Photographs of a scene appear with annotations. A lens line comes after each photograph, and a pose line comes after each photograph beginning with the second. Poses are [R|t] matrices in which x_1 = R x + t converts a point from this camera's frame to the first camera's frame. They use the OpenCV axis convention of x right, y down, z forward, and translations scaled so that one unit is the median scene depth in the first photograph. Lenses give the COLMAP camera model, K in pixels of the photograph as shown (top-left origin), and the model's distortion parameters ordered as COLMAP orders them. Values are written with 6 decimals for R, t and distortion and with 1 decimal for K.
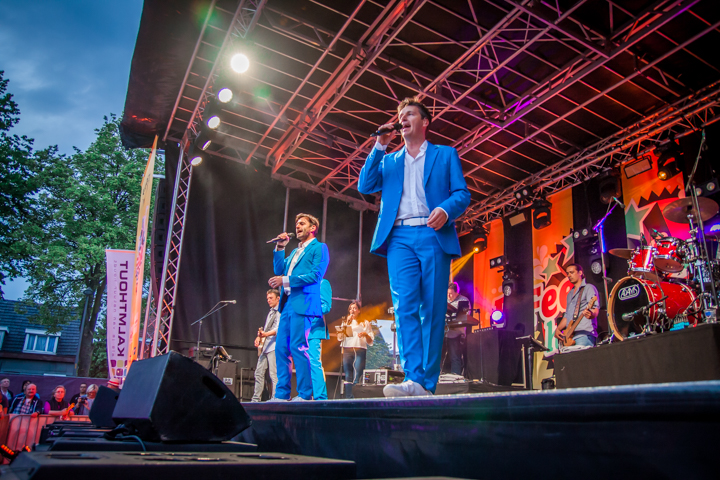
lens RADIAL K [[558.2, 0, 359.9], [0, 558.2, 240.8], [0, 0, 1]] dist [-0.097685, 0.062876]
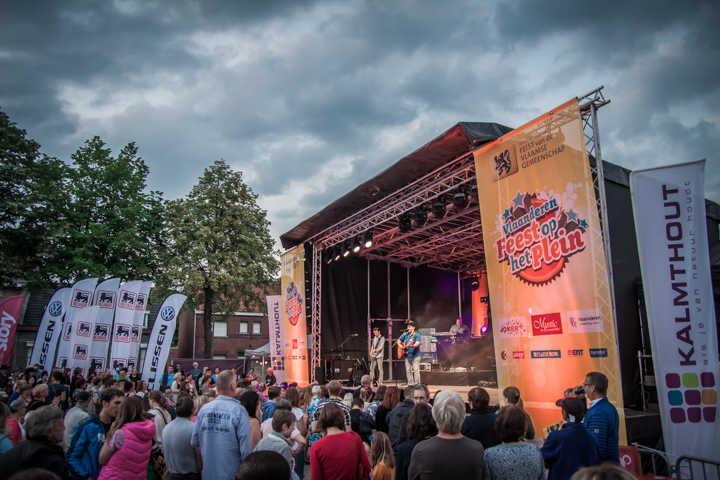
lens RADIAL K [[558.2, 0, 363.6], [0, 558.2, 238.9], [0, 0, 1]] dist [-0.097685, 0.062876]
pose [[0.999332, -0.035261, -0.009628, -0.150131], [0.036047, 0.994348, 0.099859, -0.411231], [0.006053, -0.100139, 0.994955, -0.942443]]
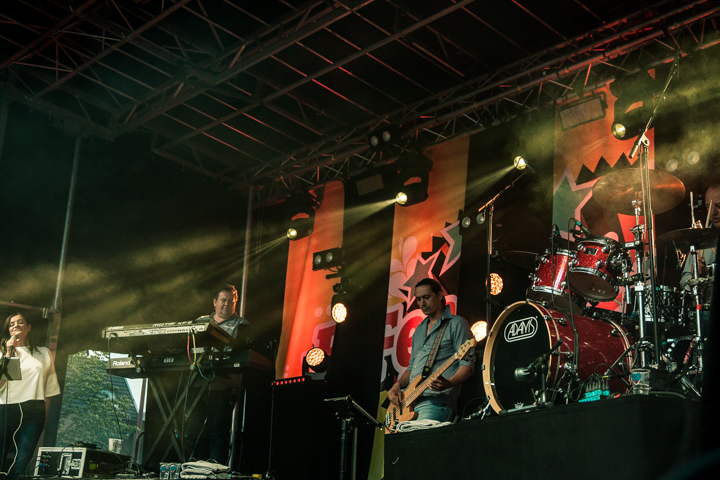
lens RADIAL K [[1027.9, 0, 361.1], [0, 1027.9, 241.8], [0, 0, 1]] dist [0.087862, 0.000000]
pose [[0.966932, 0.089787, 0.238706, 0.043260], [-0.096171, 0.995249, 0.015208, 0.003292], [-0.236207, -0.037661, 0.970973, 0.017140]]
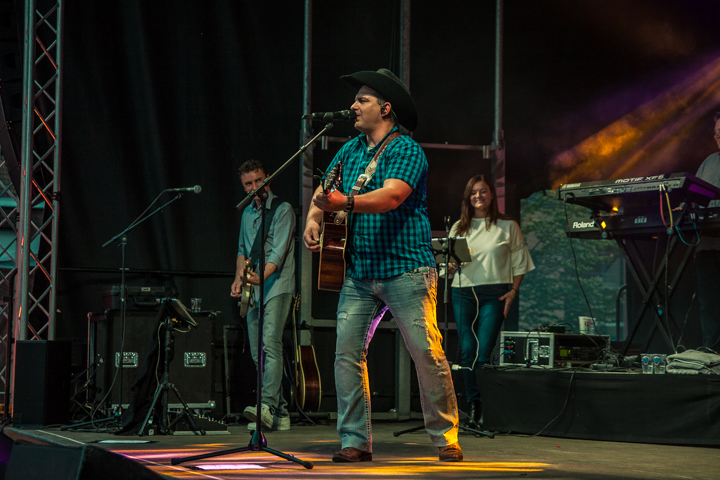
lens RADIAL K [[1571.4, 0, 352.0], [0, 1571.4, 247.7], [0, 0, 1]] dist [0.235328, 0.000000]
pose [[0.990655, -0.025263, -0.134030, 0.053261], [0.055895, 0.971583, 0.230004, -0.110732], [0.124410, -0.235346, 0.963916, -0.168306]]
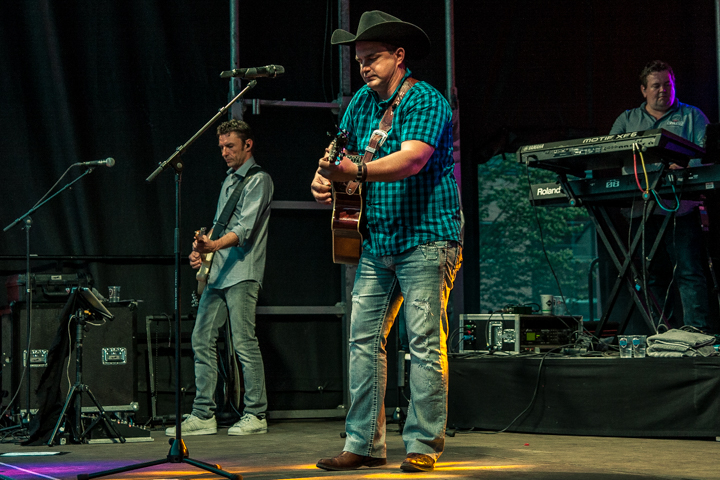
lens RADIAL K [[1713.0, 0, 320.6], [0, 1713.0, 191.7], [0, 0, 1]] dist [0.137941, 0.000000]
pose [[0.991118, -0.054677, -0.121223, 0.054758], [0.079711, 0.973919, 0.212433, -0.099463], [0.106446, -0.220209, 0.969627, -0.124232]]
